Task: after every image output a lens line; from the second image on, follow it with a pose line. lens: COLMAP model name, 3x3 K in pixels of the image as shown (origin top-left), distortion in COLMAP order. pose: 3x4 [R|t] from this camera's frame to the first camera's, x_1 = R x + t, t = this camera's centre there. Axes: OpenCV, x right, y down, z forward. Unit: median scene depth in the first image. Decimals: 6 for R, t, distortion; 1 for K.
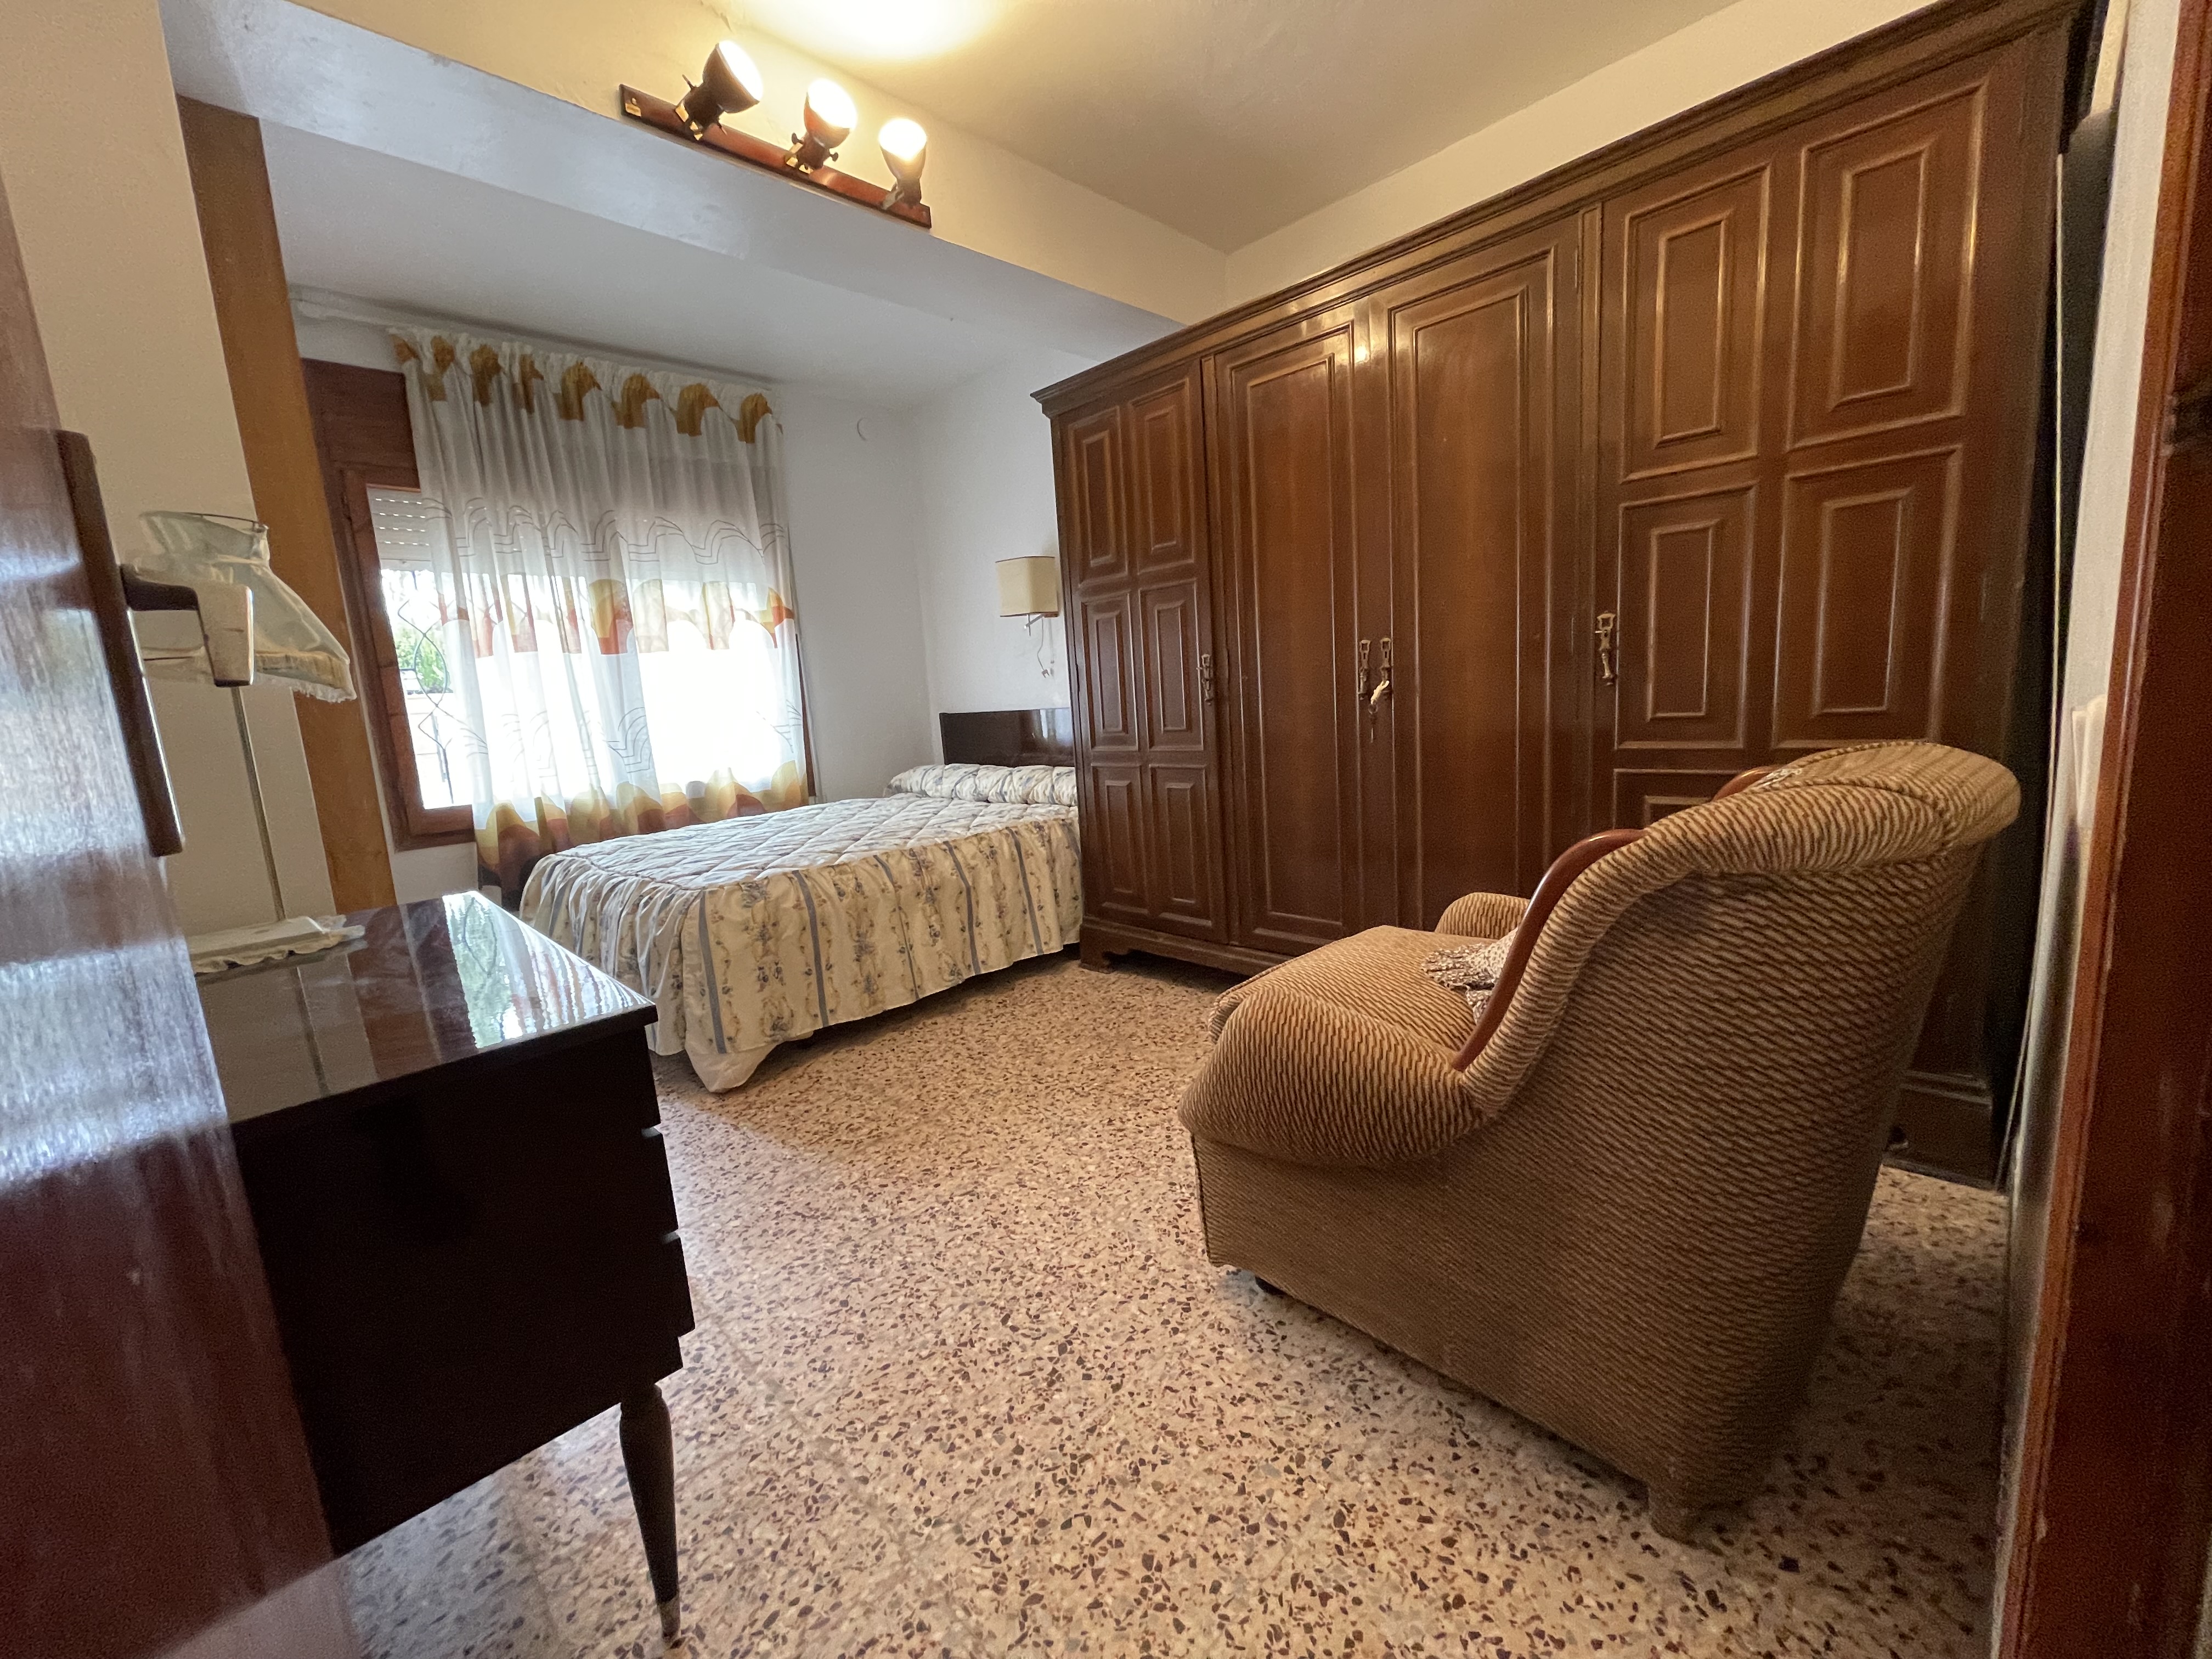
lens RADIAL K [[895.8, 0, 1104.6], [0, 895.8, 828.6], [0, 0, 1]] dist [-0.000666, 0.003626]
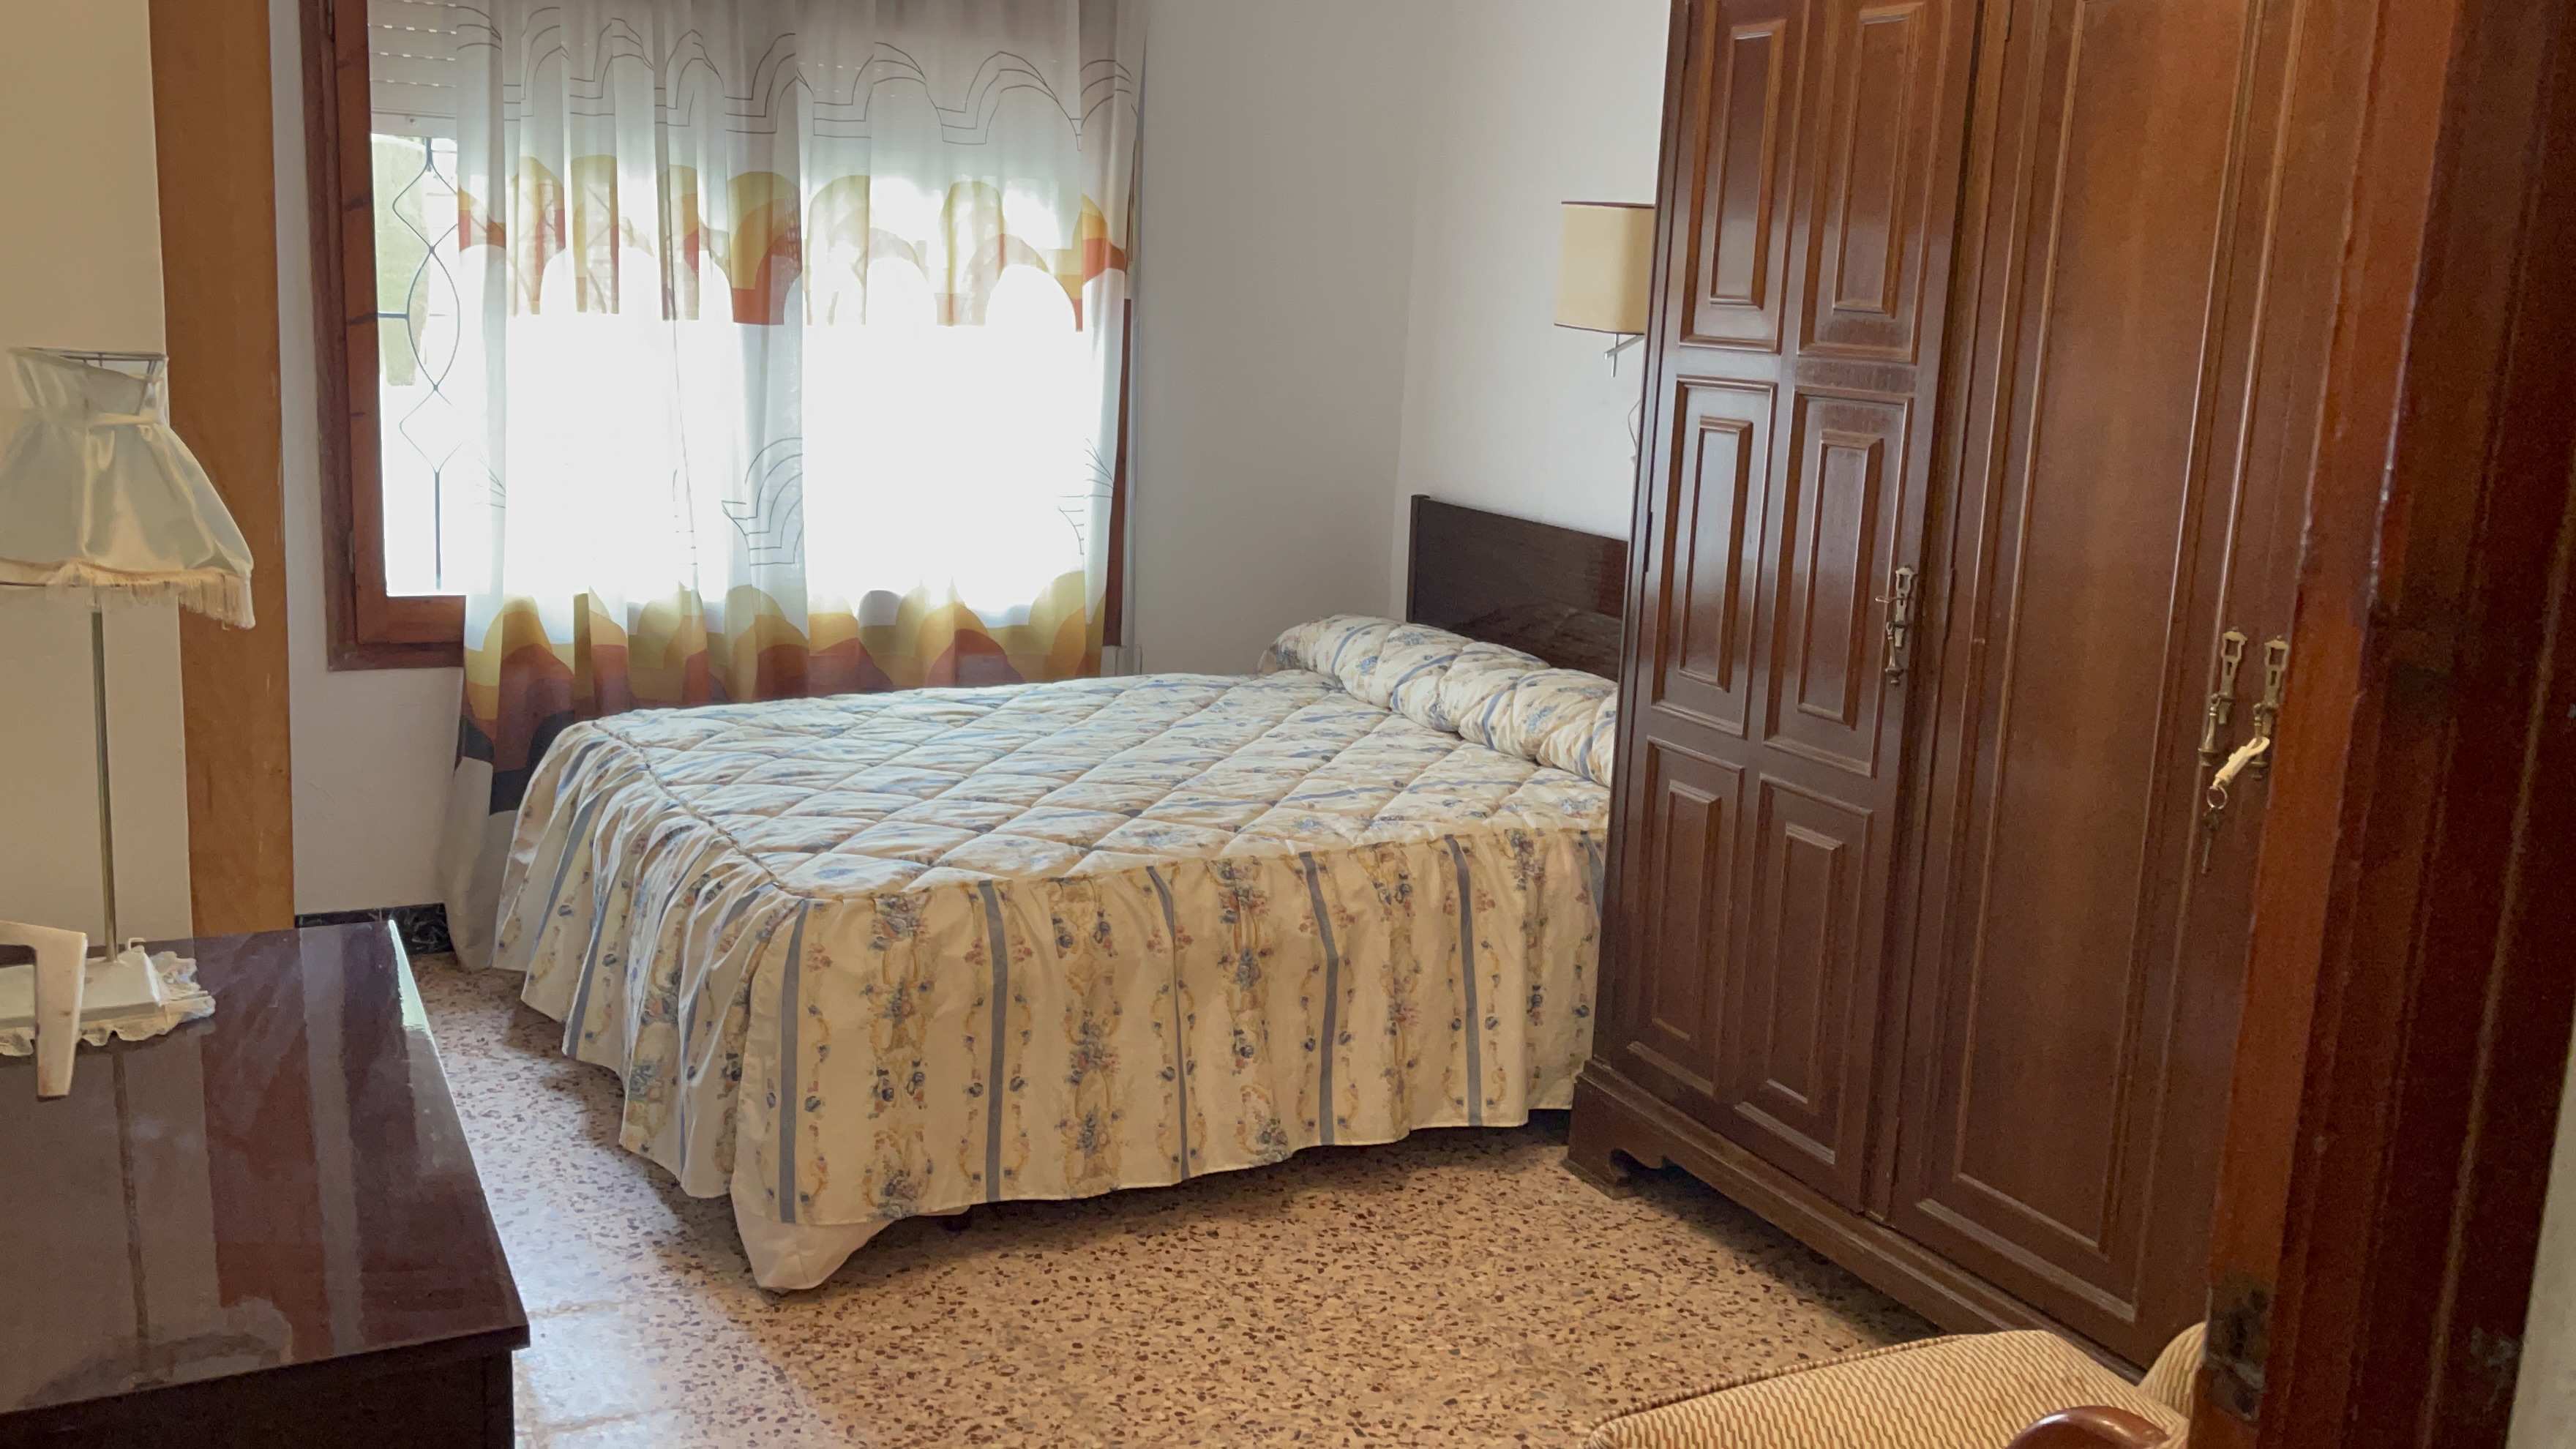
lens RADIAL K [[2249.8, 0, 1282.4], [0, 2249.8, 704.5], [0, 0, 1]] dist [0.066801, -0.058267]
pose [[0.947105, 0.162214, -0.276911, 0.144327], [-0.151809, 0.986662, 0.058761, -0.149547], [0.282749, -0.013616, 0.959097, -0.157137]]
